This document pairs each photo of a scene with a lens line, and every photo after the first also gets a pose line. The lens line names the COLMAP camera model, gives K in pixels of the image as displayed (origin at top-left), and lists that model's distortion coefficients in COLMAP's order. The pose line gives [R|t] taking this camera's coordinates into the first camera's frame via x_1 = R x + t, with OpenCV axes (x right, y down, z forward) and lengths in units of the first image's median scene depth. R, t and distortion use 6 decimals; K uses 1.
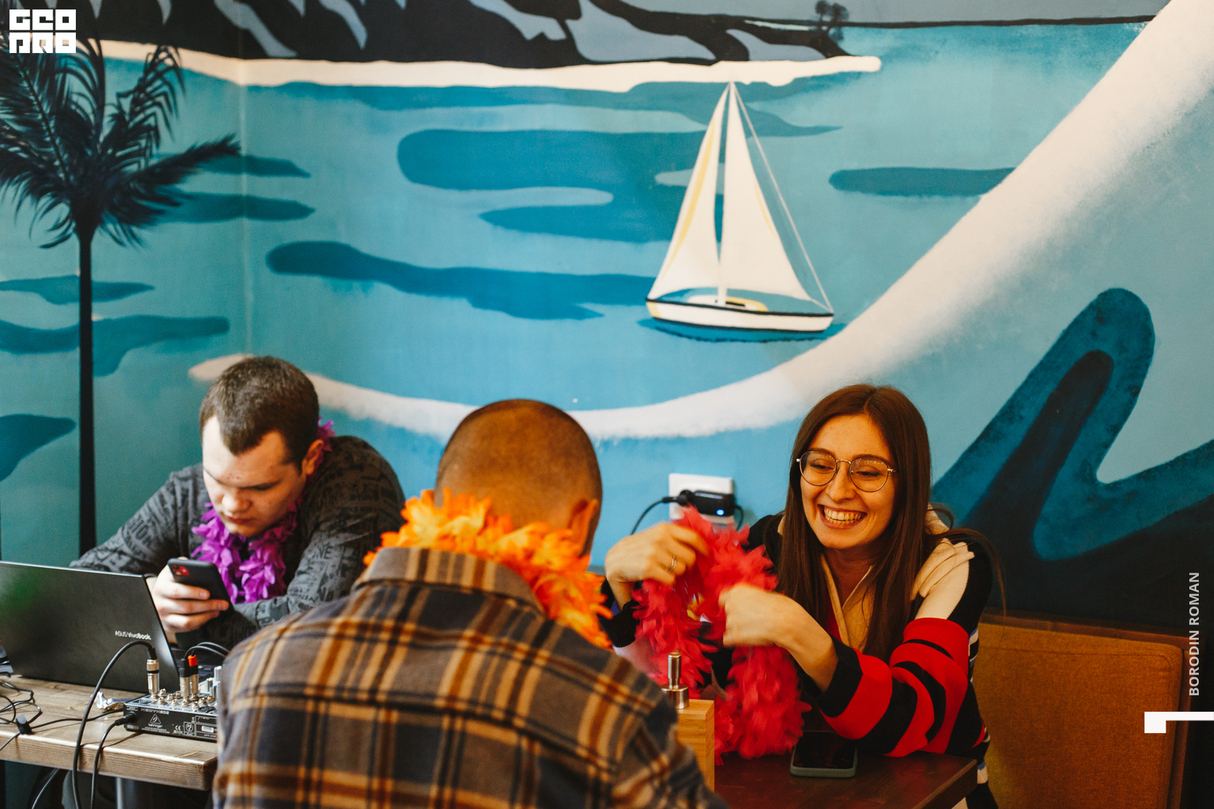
lens RADIAL K [[1830.6, 0, 607.0], [0, 1830.6, 404.5], [0, 0, 1]] dist [0.014152, -0.014511]
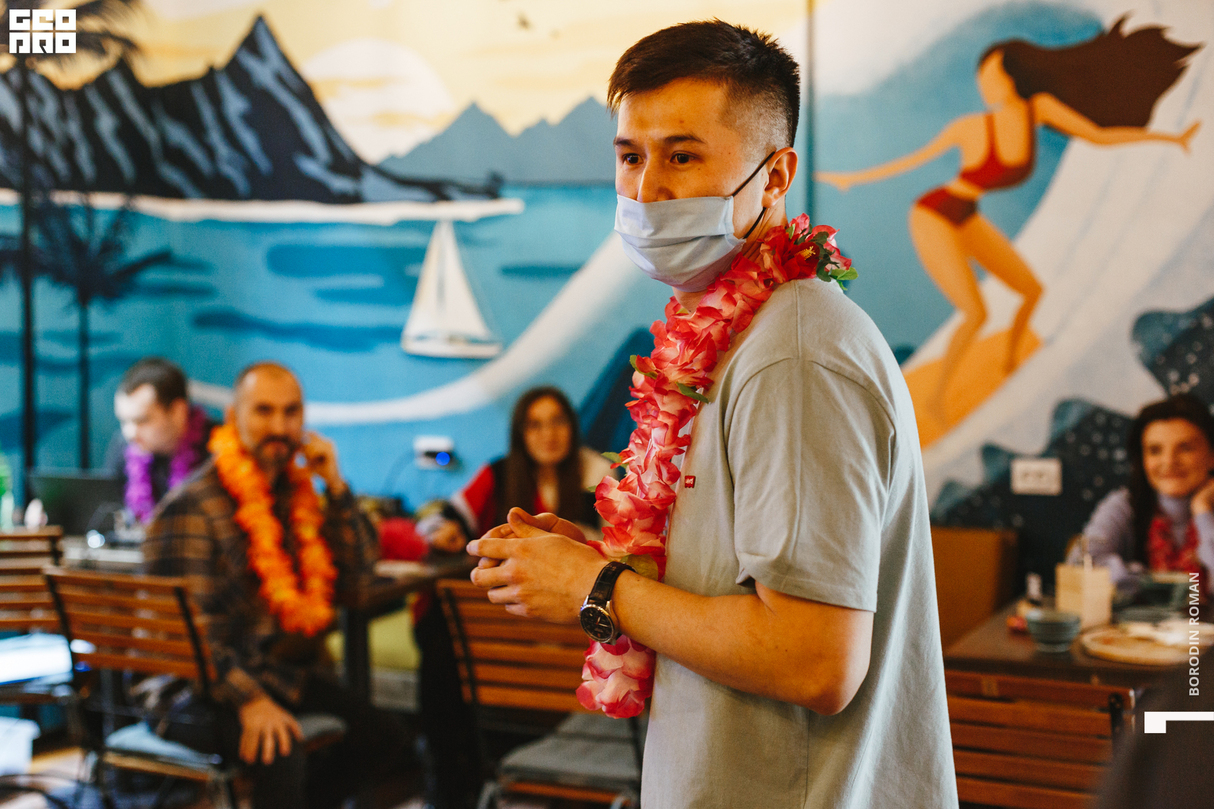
lens RADIAL K [[1902.1, 0, 607.0], [0, 1902.1, 404.5], [0, 0, 1]] dist [-0.036057, -0.043264]
pose [[0.999929, -0.011071, 0.004398, 0.208211], [0.011268, 0.998796, -0.047741, 0.093658], [-0.003864, 0.047787, 0.998850, -0.814062]]
